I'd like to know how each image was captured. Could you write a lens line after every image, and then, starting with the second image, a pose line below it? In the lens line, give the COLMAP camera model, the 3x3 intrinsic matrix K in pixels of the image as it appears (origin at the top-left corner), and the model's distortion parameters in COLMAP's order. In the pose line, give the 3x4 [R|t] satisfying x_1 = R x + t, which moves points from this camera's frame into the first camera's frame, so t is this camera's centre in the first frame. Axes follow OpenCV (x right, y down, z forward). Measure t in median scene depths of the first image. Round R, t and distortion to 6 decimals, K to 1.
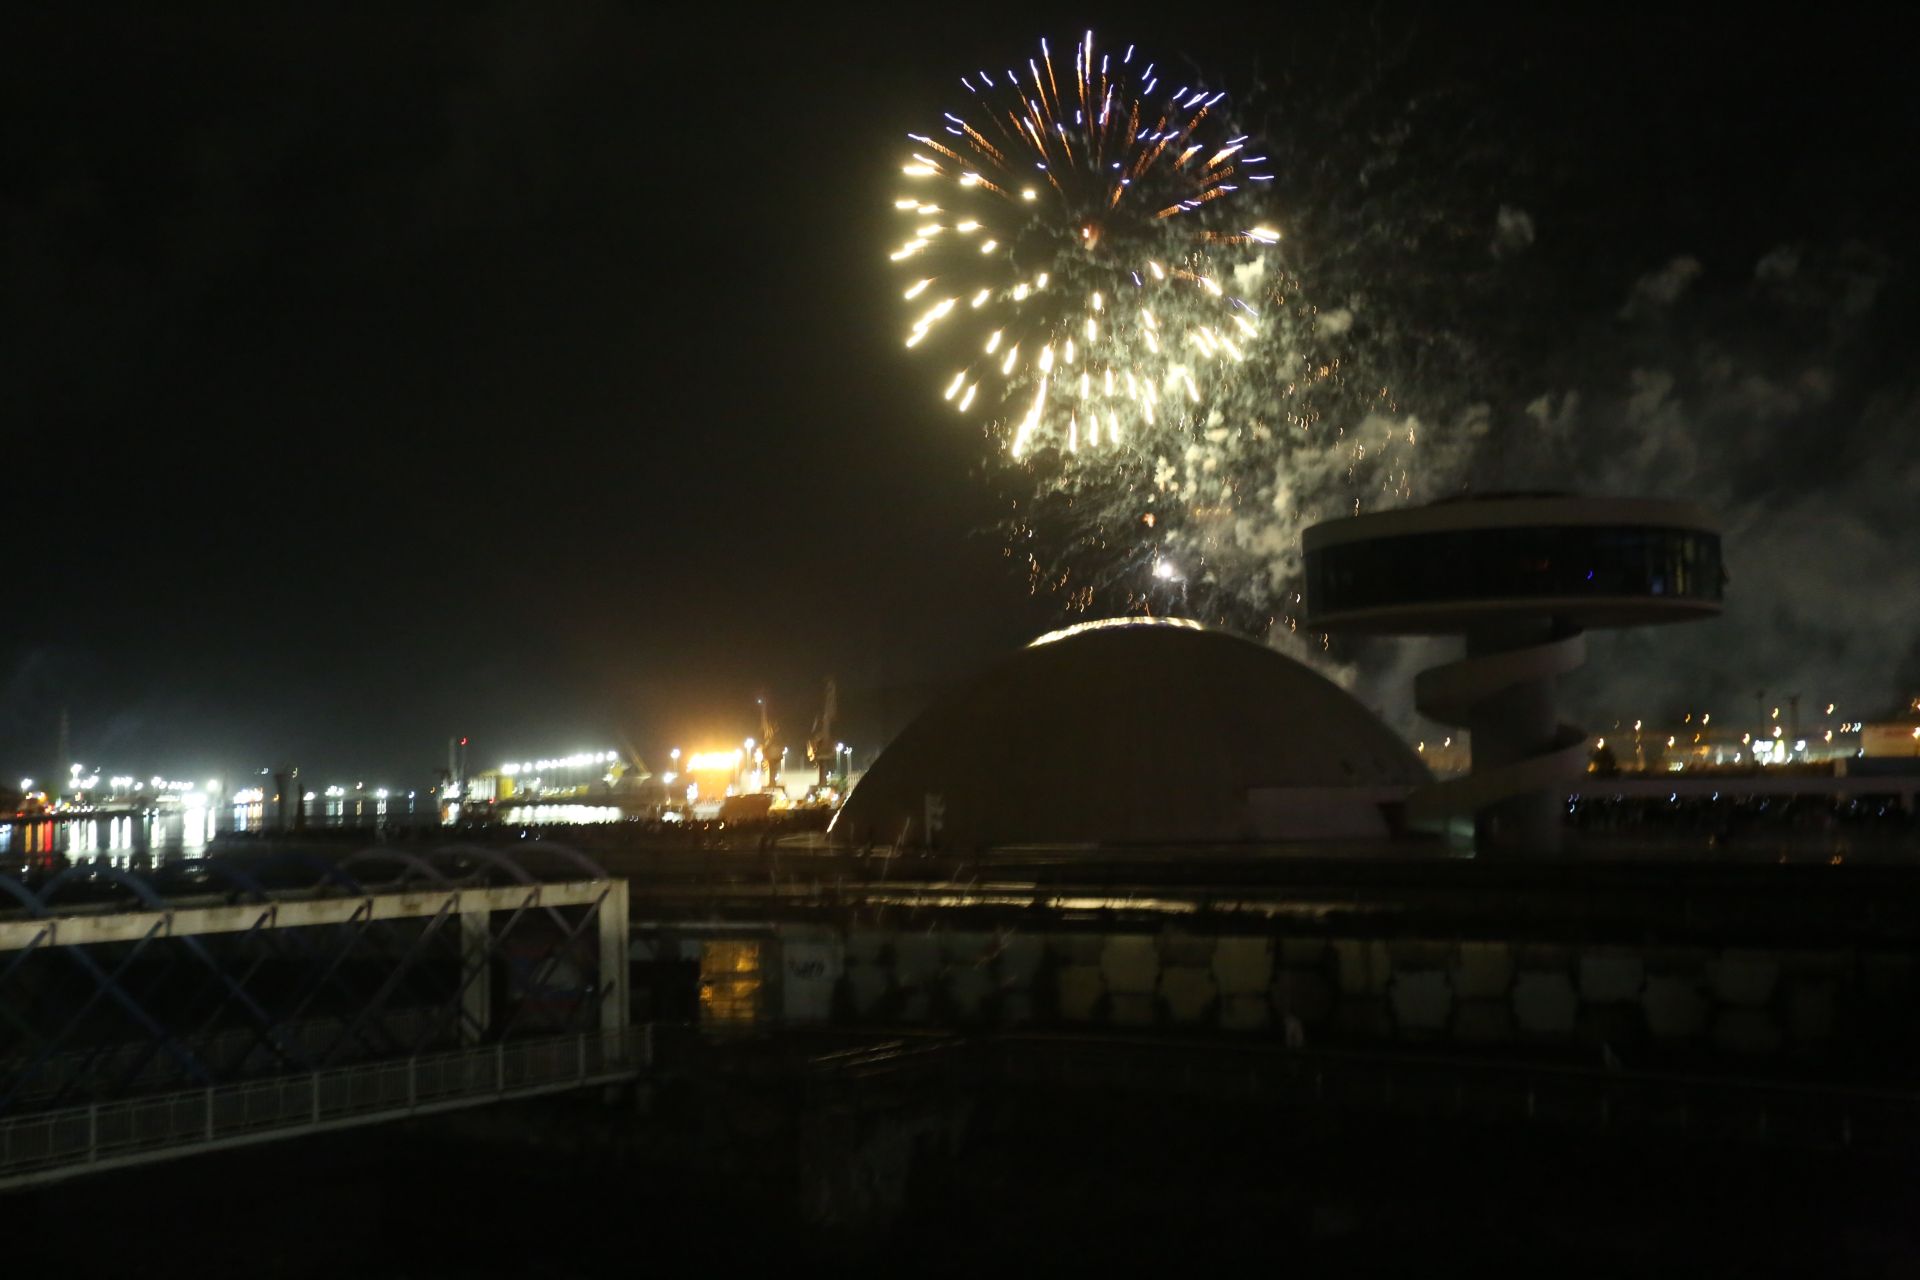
lens RADIAL K [[2045.6, 0, 960.0], [0, 2045.6, 640.0], [0, 0, 1]] dist [0.016027, 0.134409]
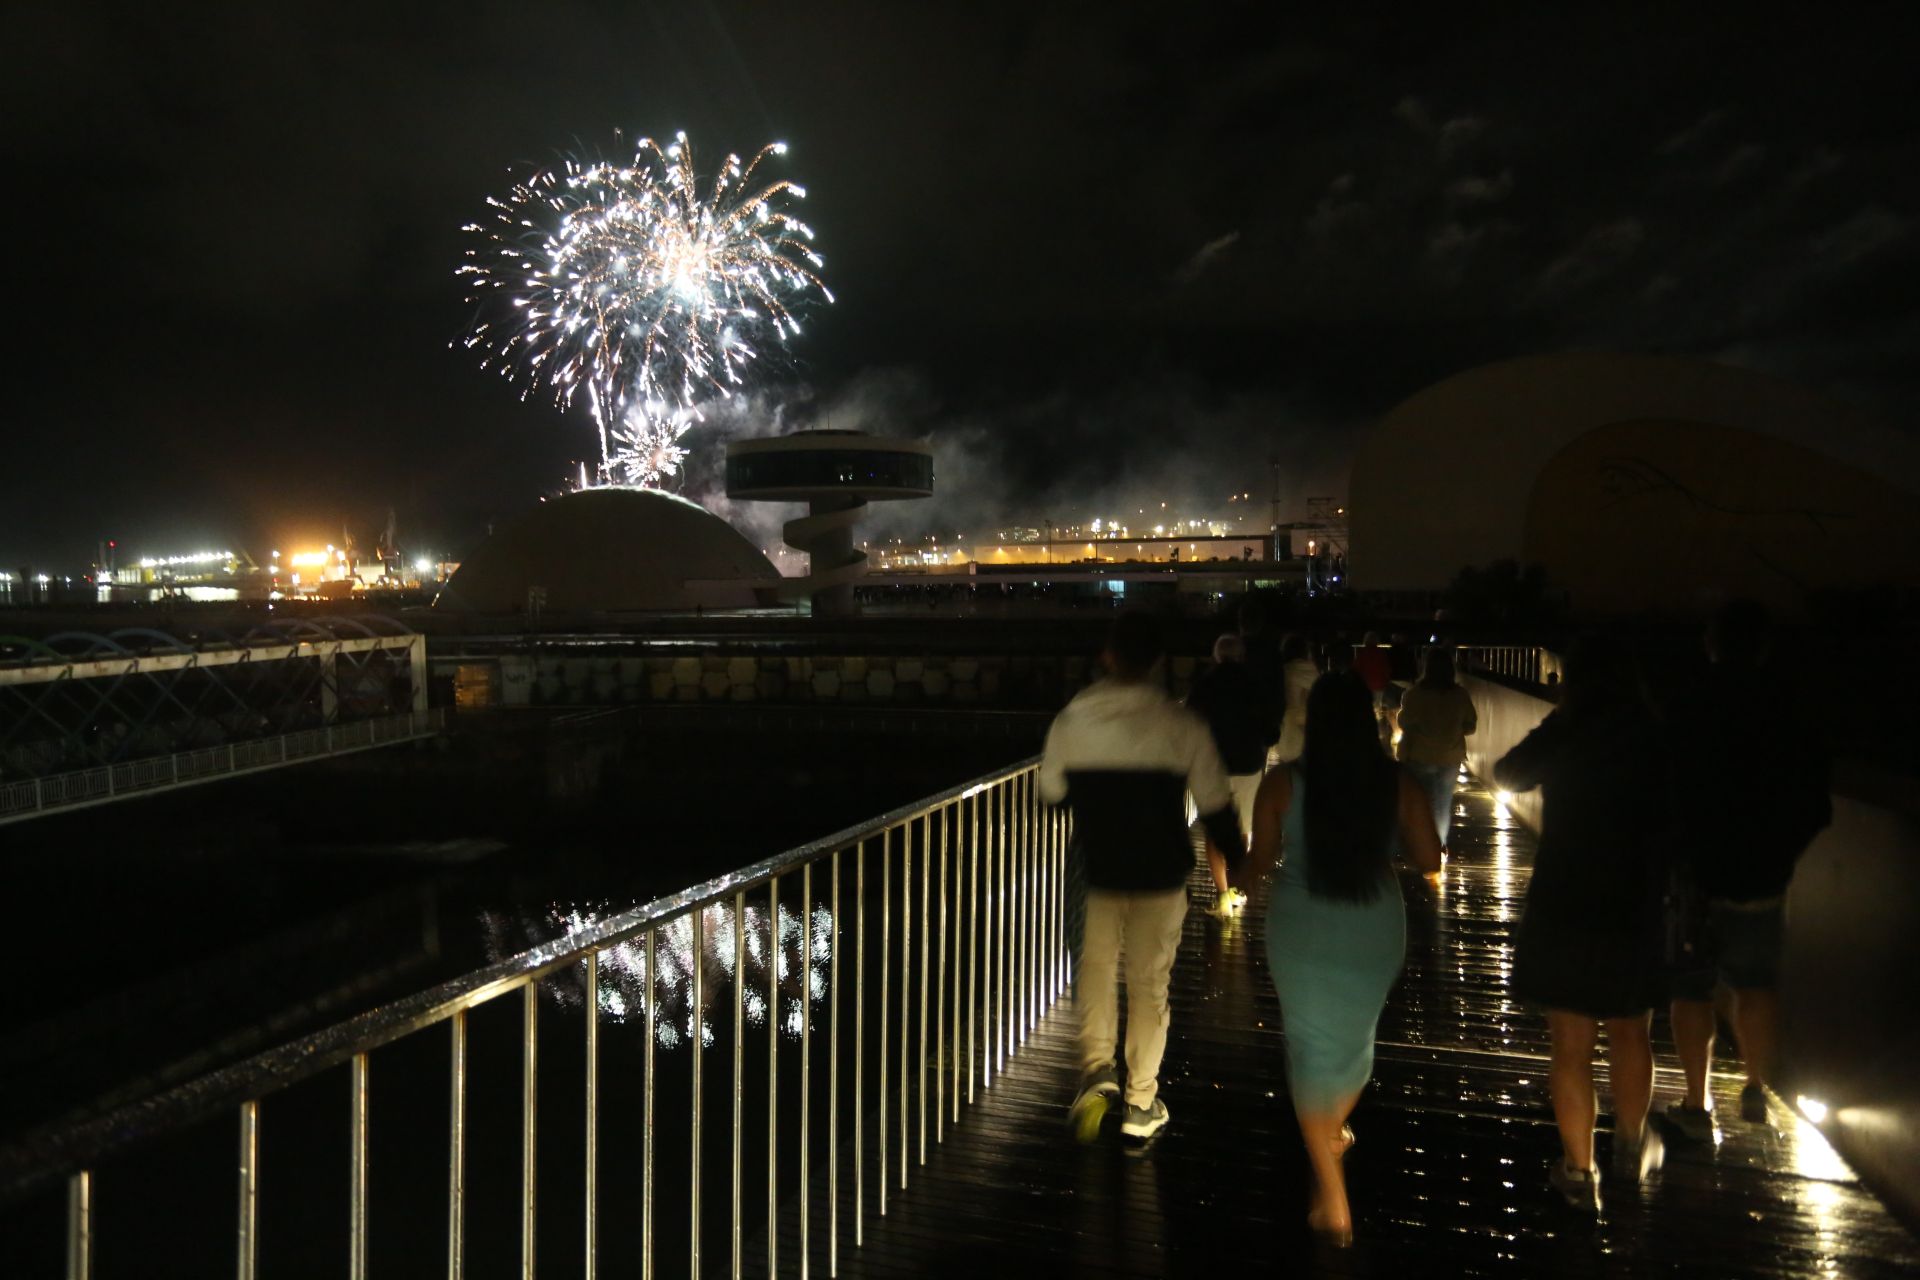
lens RADIAL K [[1268.9, 0, 960.0], [0, 1268.9, 640.0], [0, 0, 1]] dist [-0.061388, 0.068854]
pose [[0.914394, -0.015629, 0.404523, -0.116669], [-0.034994, 0.992463, 0.117445, -0.020812], [-0.403310, -0.121547, 0.906955, -0.168629]]
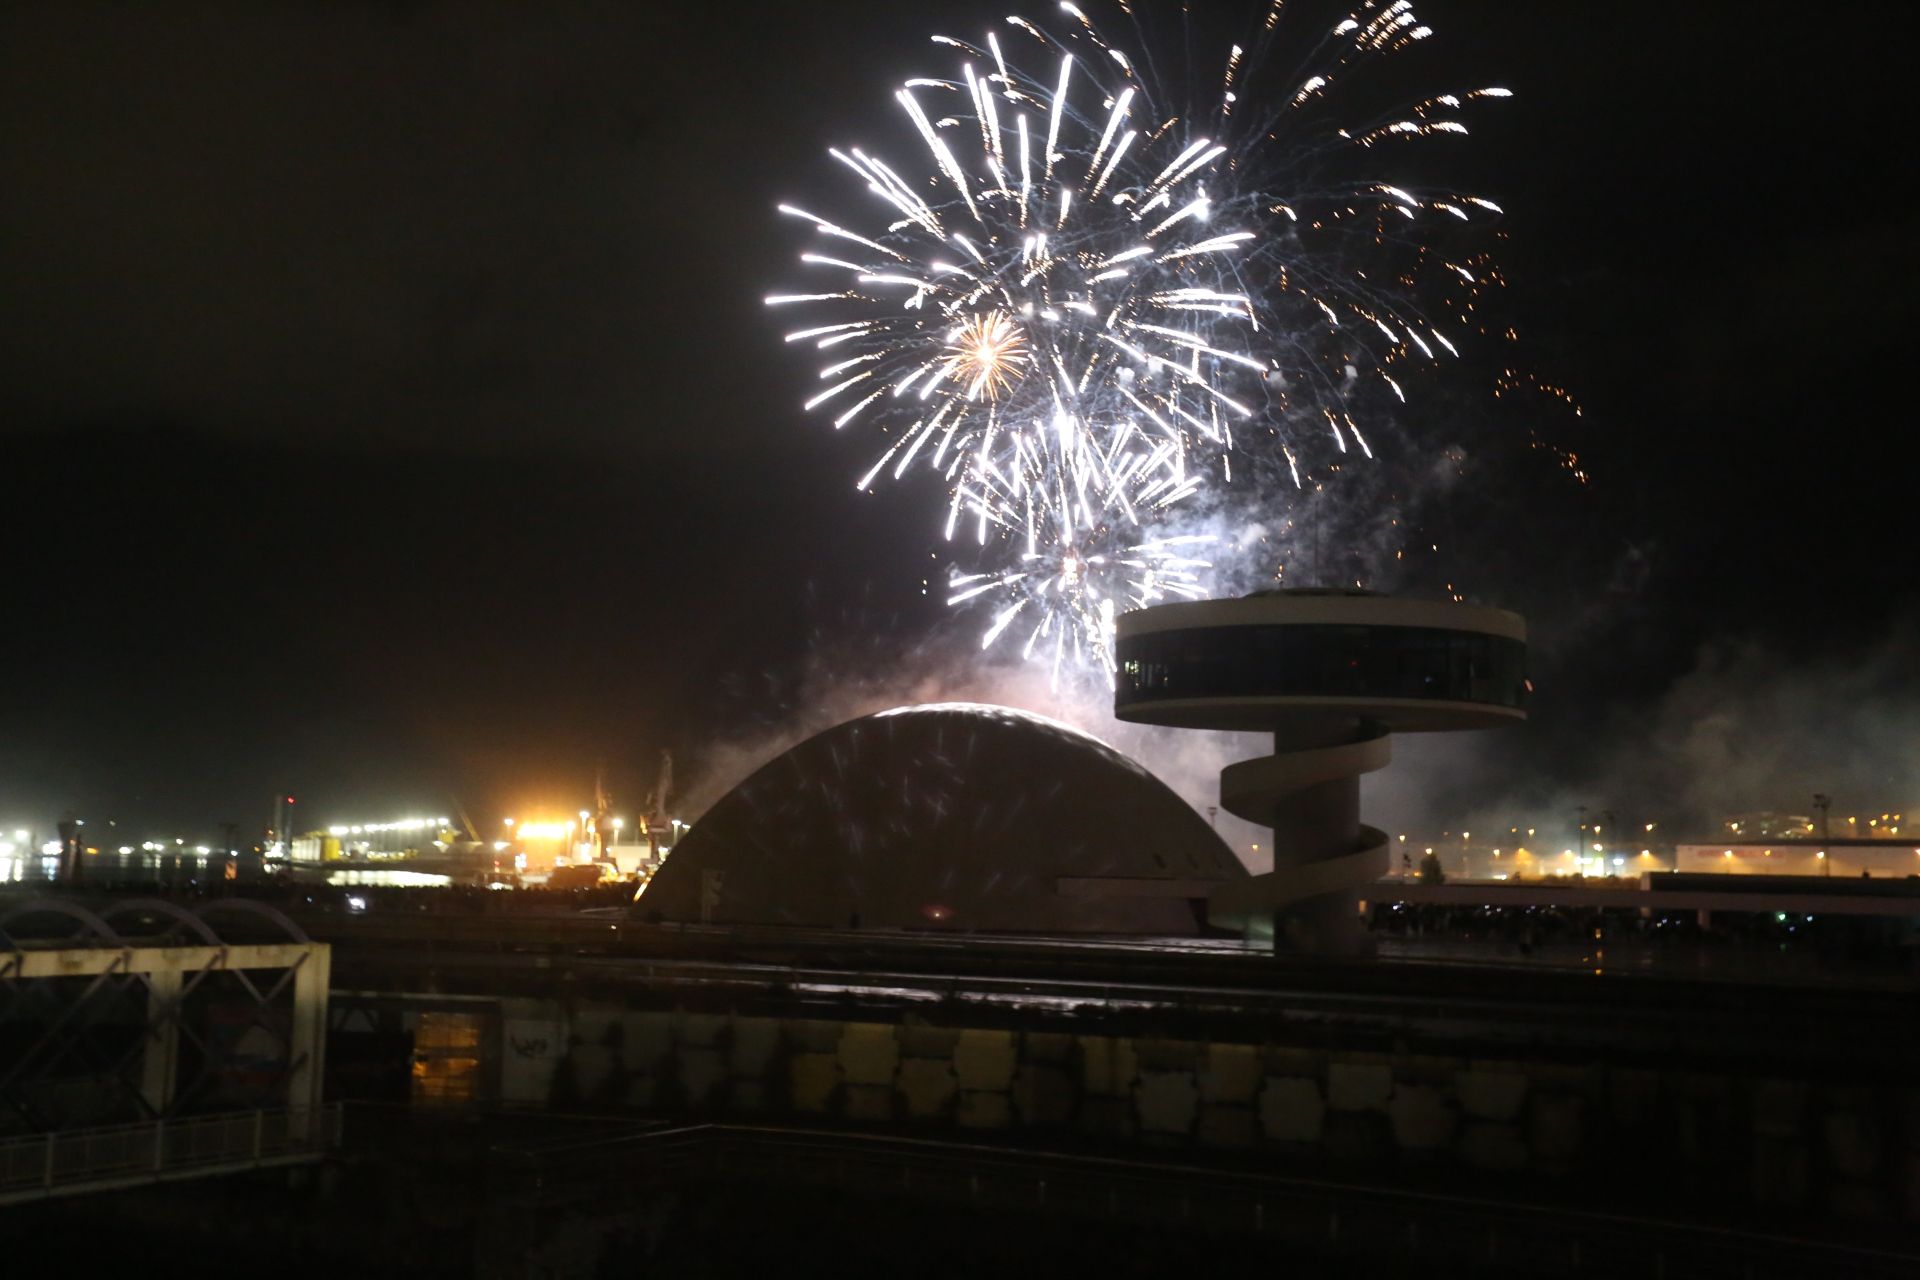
lens RADIAL K [[2008.3, 0, 983.4], [0, 2008.3, 663.7], [0, 0, 1]] dist [0.011379, 0.120479]
pose [[0.996424, 0.049239, 0.068660, 0.040959], [-0.046967, 0.998307, -0.034311, 0.005087], [-0.070233, 0.030963, 0.997050, 0.042650]]
